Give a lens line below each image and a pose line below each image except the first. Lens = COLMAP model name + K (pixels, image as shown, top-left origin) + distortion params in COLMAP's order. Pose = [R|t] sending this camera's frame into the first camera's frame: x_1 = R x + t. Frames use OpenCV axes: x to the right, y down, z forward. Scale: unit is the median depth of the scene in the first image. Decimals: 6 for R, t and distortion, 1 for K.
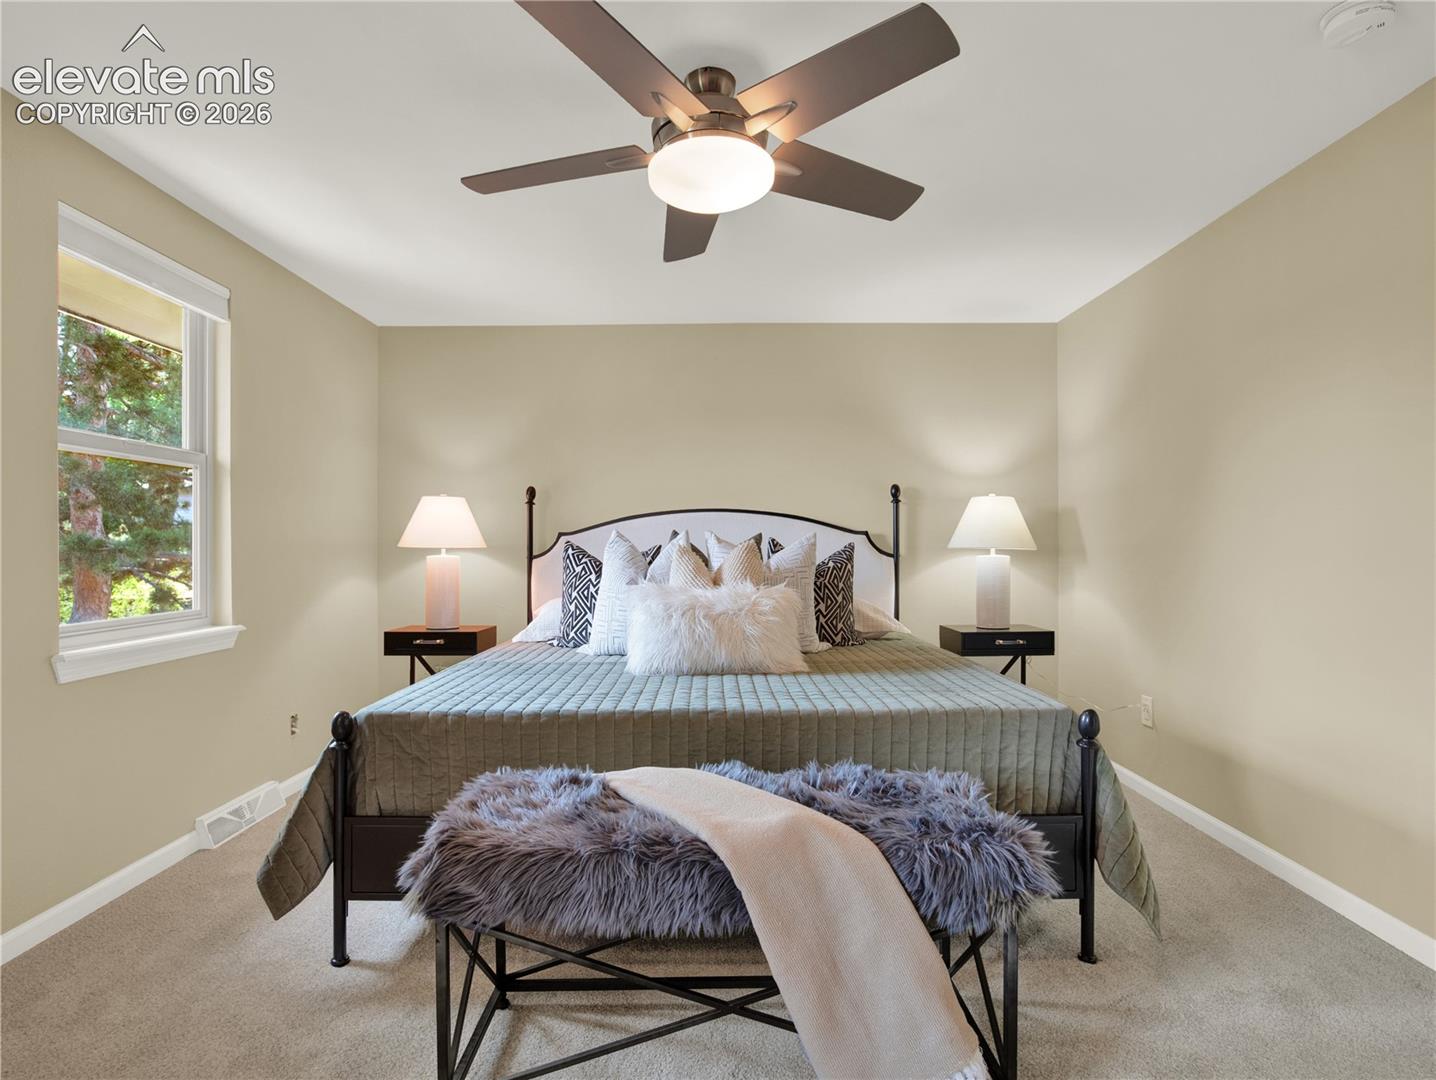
lens RADIAL K [[758.0, 0, 722.1], [0, 758.0, 542.8], [0, 0, 1]] dist [-0.032832, -0.004482]
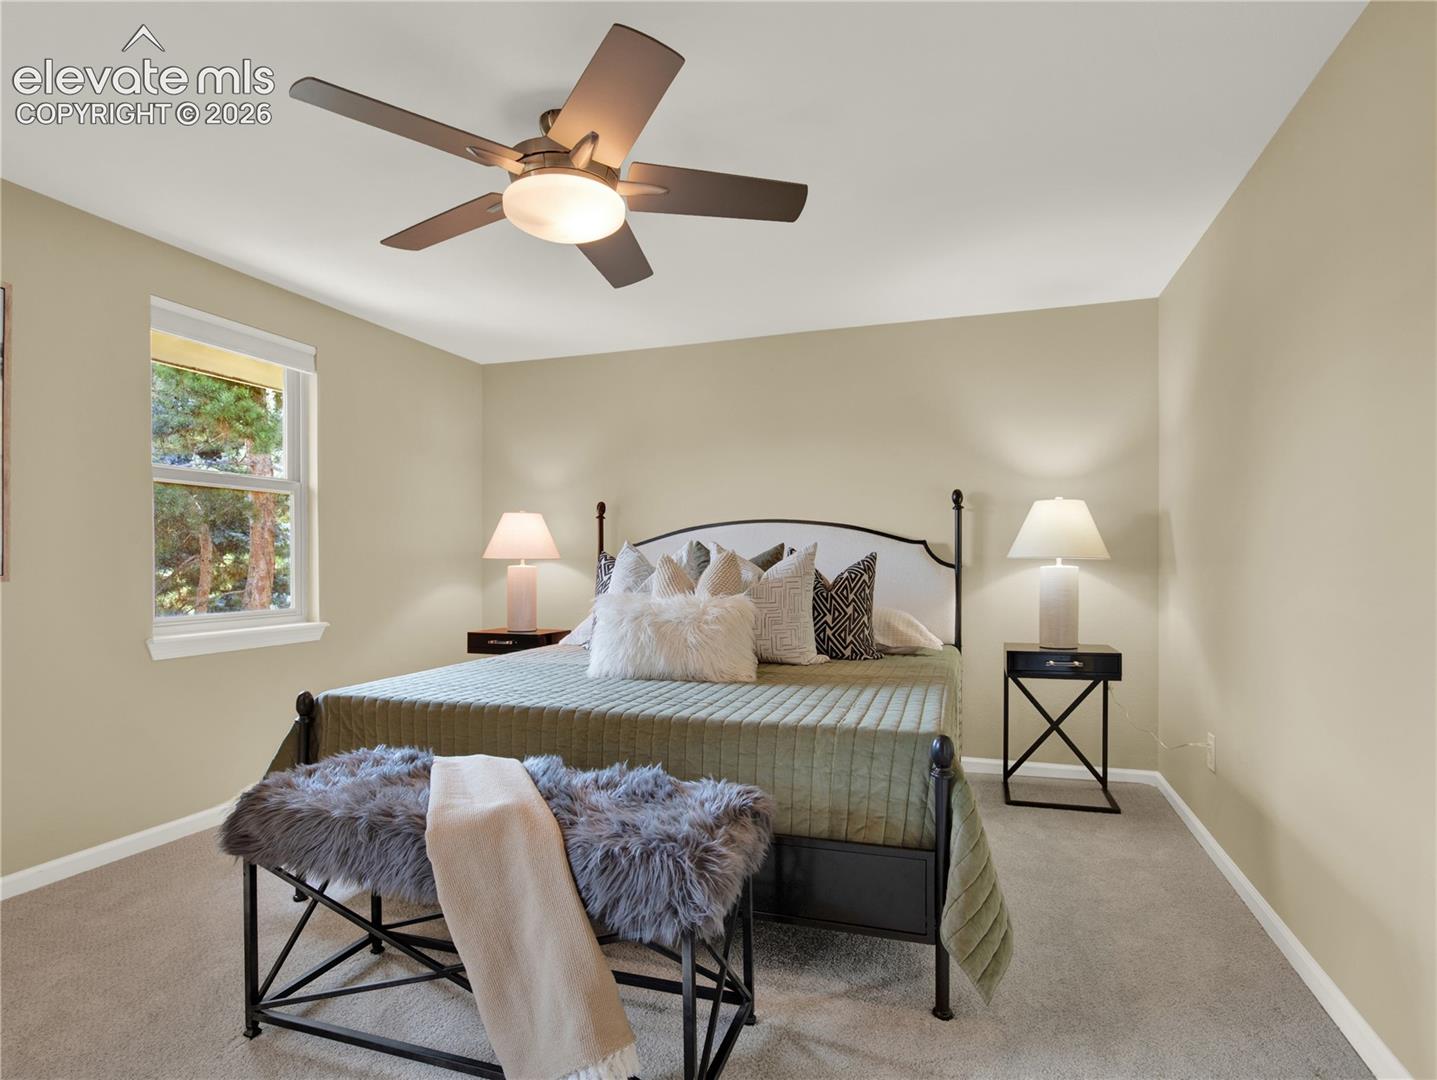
lens RADIAL K [[763.5, 0, 717.4], [0, 763.5, 546.0], [0, 0, 1]] dist [-0.036016, 0.002161]
pose [[0.948727, -0.007519, -0.316008, 0.303452], [0.003442, 0.999904, -0.013458, 0.004356], [0.316079, 0.011681, 0.948661, 0.028659]]
